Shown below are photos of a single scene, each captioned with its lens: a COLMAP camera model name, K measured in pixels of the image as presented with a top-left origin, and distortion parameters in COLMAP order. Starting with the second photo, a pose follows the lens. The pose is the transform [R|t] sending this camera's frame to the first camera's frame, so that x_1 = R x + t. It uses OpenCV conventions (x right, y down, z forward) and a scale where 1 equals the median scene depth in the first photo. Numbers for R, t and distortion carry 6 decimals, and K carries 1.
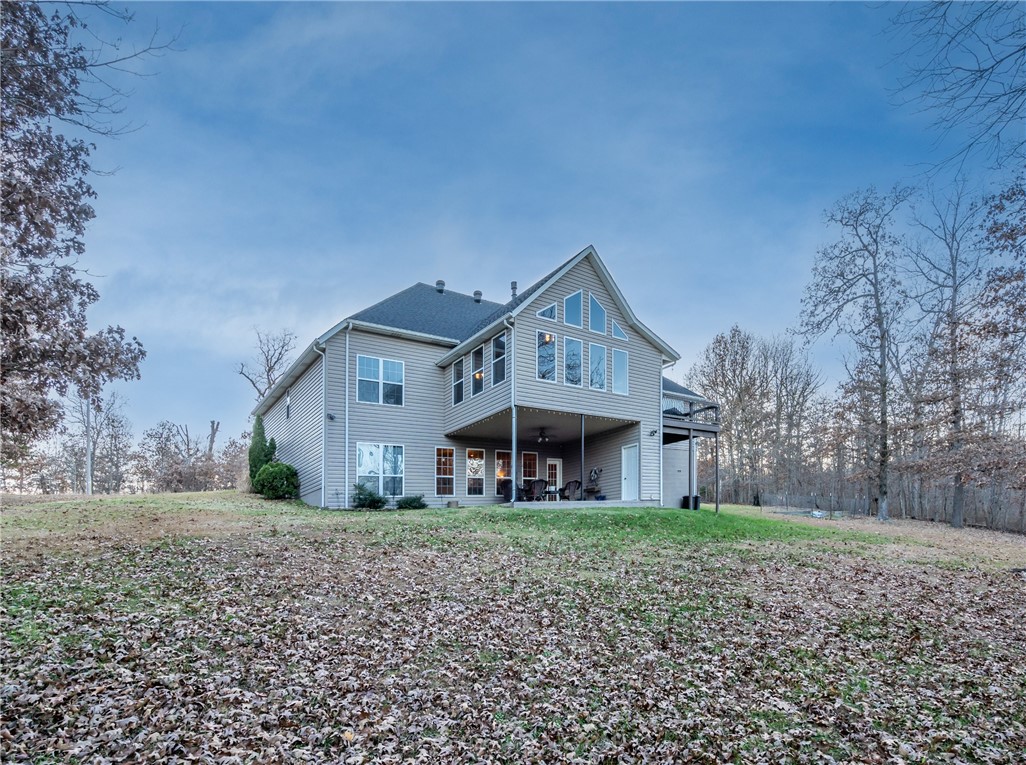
lens RADIAL K [[478.9, 0, 513.0], [0, 478.9, 382.5], [0, 0, 1]] dist [-0.001382, -0.000192]
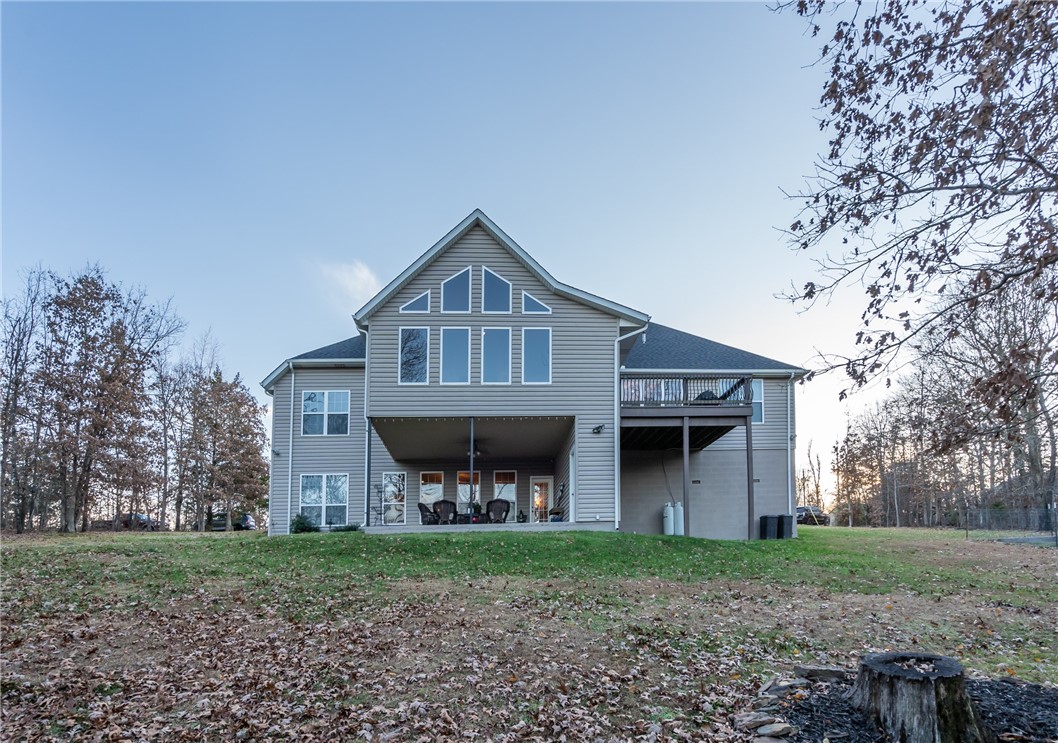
lens RADIAL K [[494.3, 0, 528.4], [0, 494.3, 414.4], [0, 0, 1]] dist [-0.001210, -0.000093]
pose [[0.850304, -0.144177, -0.506158, 0.606026], [0.141979, 0.988928, -0.043178, 0.103974], [0.506779, -0.035149, 0.861359, 0.312109]]
